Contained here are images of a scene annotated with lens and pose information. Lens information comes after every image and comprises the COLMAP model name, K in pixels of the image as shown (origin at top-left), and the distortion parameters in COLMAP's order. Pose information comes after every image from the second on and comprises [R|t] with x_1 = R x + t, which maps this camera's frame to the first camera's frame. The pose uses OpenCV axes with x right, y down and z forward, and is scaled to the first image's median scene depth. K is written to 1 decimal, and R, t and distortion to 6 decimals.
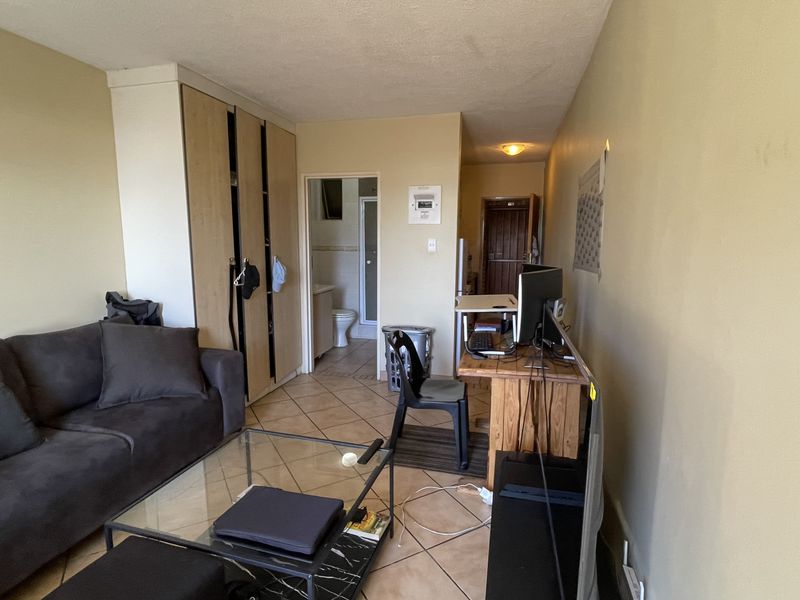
lens RADIAL K [[430.8, 0, 396.6], [0, 430.8, 300.0], [0, 0, 1]] dist [-0.010992, 0.006411]
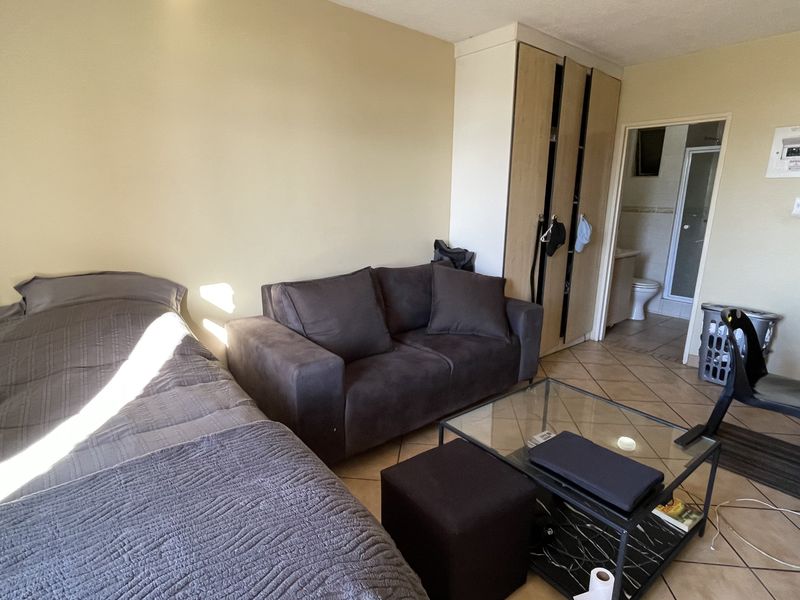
lens RADIAL K [[430.8, 0, 400.2], [0, 430.8, 301.1], [0, 0, 1]] dist [-0.010992, 0.006411]
pose [[0.815675, 0.141569, -0.560921, -0.062539], [-0.091842, 0.988988, 0.116053, 0.020397], [0.571174, -0.043145, 0.819695, -0.039045]]
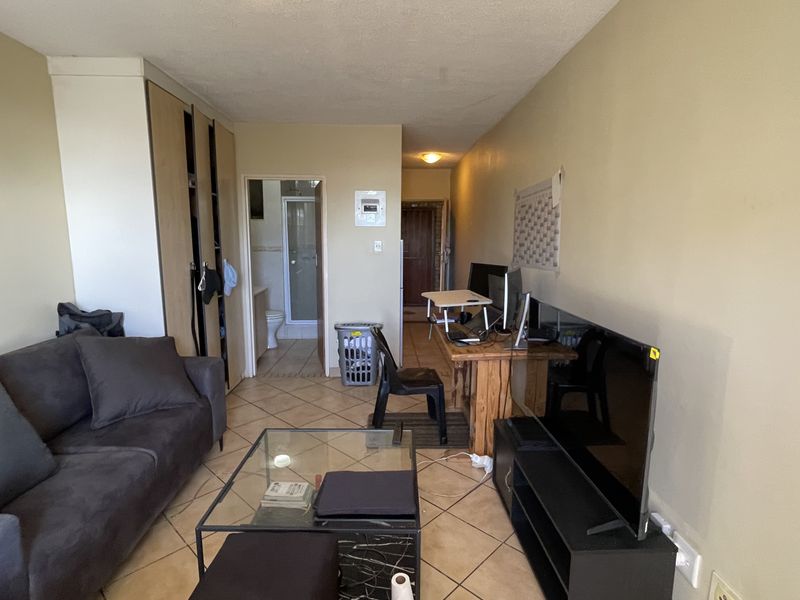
lens RADIAL K [[430.8, 0, 395.5], [0, 430.8, 298.9], [0, 0, 1]] dist [-0.010992, 0.006411]
pose [[0.959699, -0.041554, 0.277942, -0.246557], [0.040074, 0.999136, 0.011008, -0.008995], [-0.278159, 0.000574, 0.960535, -0.059423]]
